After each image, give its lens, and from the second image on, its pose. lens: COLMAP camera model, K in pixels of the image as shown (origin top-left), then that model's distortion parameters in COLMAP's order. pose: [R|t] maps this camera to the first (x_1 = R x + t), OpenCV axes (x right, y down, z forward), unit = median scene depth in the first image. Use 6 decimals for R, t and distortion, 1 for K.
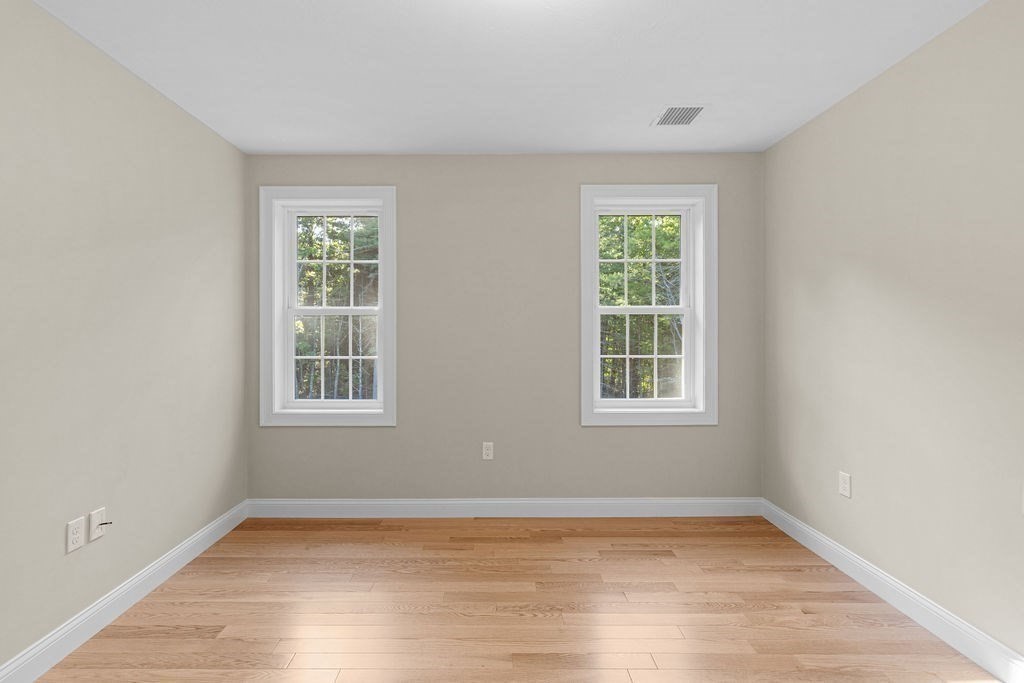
lens RADIAL K [[449.8, 0, 494.5], [0, 449.8, 331.8], [0, 0, 1]] dist [-0.002981, 0.001746]
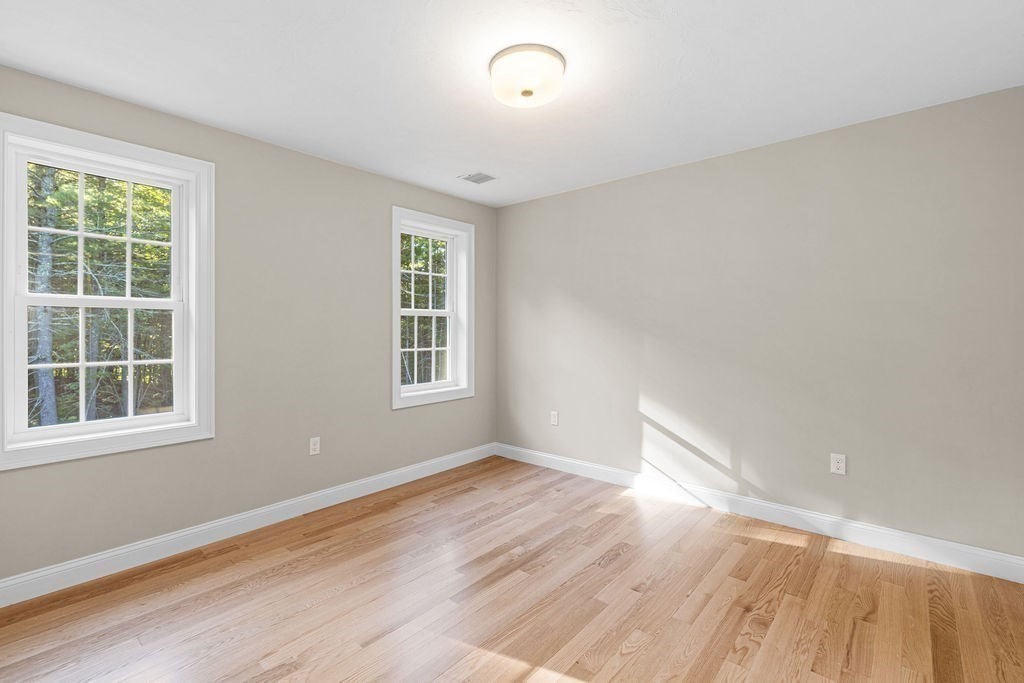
lens RADIAL K [[449.8, 0, 500.3], [0, 449.8, 328.2], [0, 0, 1]] dist [-0.002981, 0.001746]
pose [[0.667222, 0.002815, 0.744854, -0.502589], [0.000684, 0.999990, -0.004391, 0.001587], [-0.744859, 0.003439, 0.667213, 0.002205]]
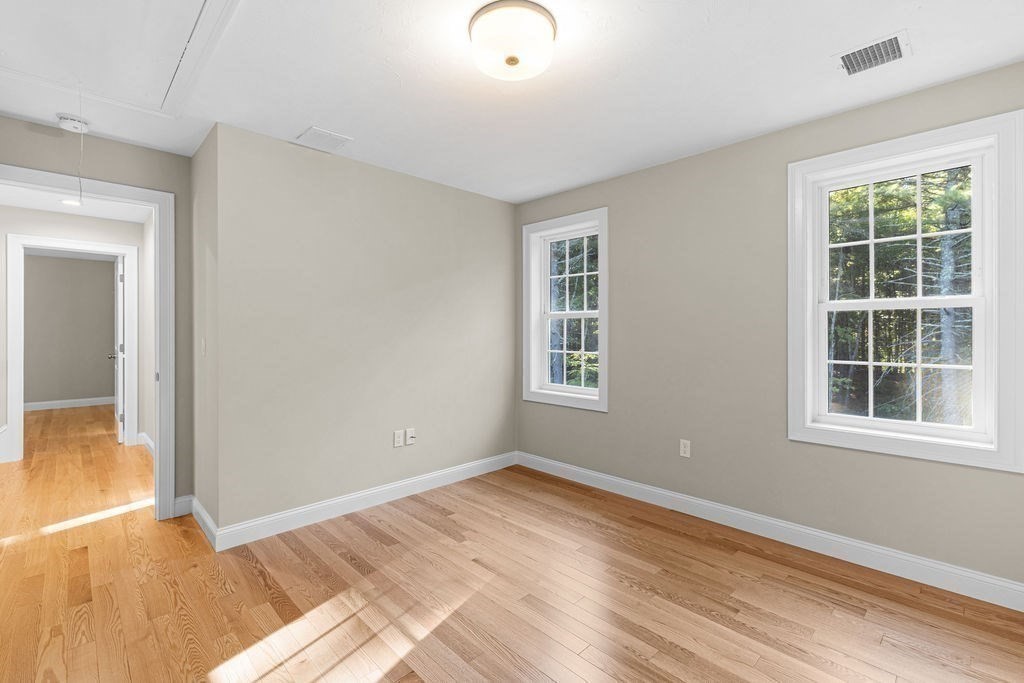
lens RADIAL K [[449.8, 0, 515.9], [0, 449.8, 334.6], [0, 0, 1]] dist [-0.002981, 0.001746]
pose [[0.709324, 0.007212, -0.704846, 0.436155], [-0.002936, 0.999969, 0.007277, 0.000004], [0.704876, -0.003092, 0.709323, 0.006353]]
